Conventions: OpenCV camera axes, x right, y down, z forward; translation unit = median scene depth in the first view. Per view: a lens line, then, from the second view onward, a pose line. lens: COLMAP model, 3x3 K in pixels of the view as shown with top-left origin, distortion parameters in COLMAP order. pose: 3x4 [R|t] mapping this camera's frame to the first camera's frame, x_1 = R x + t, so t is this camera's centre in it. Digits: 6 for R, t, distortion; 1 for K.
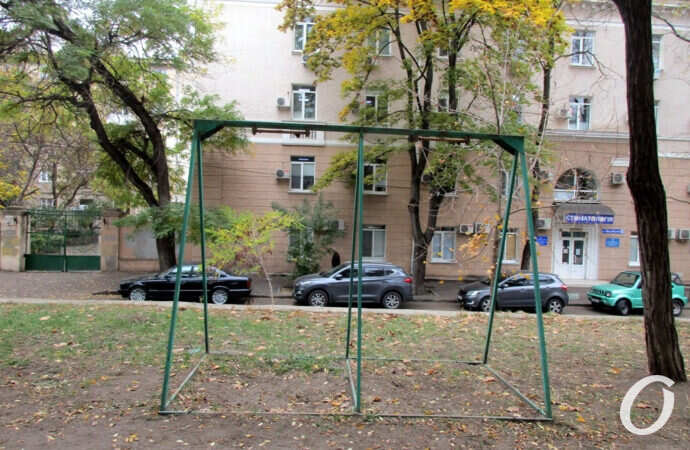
lens RADIAL K [[519.2, 0, 345.0], [0, 519.2, 225.0], [0, 0, 1]] dist [0.005463, 0.003416]
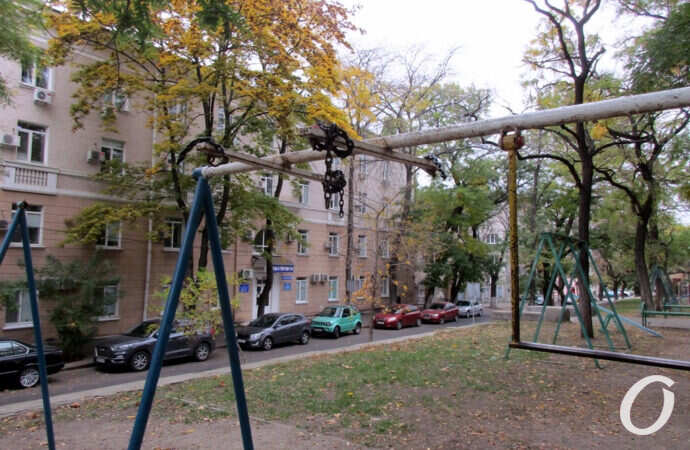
lens RADIAL K [[519.2, 0, 345.0], [0, 519.2, 225.0], [0, 0, 1]] dist [0.005463, 0.003416]
pose [[0.652329, 0.035442, 0.757107, -0.384777], [0.035466, 0.996385, -0.077201, -0.014460], [-0.757106, 0.077212, 0.648713, 0.050884]]
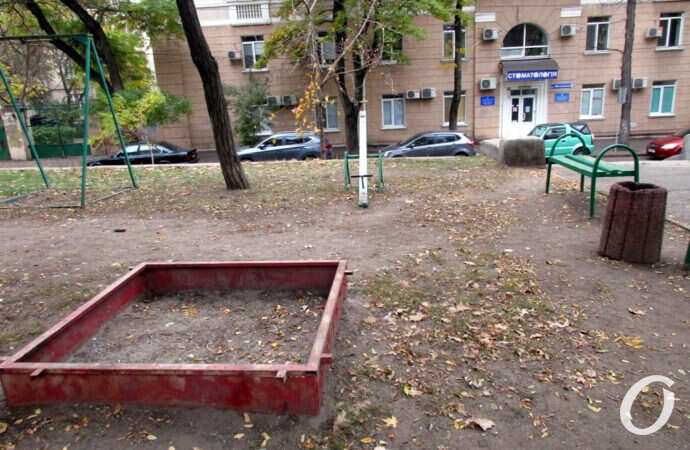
lens RADIAL K [[519.2, 0, 345.0], [0, 519.2, 225.0], [0, 0, 1]] dist [0.005463, 0.003416]
pose [[0.991432, -0.045365, -0.122493, 0.215249], [0.072561, 0.971029, 0.227680, 0.014312], [0.108616, -0.234617, 0.966001, -0.093342]]
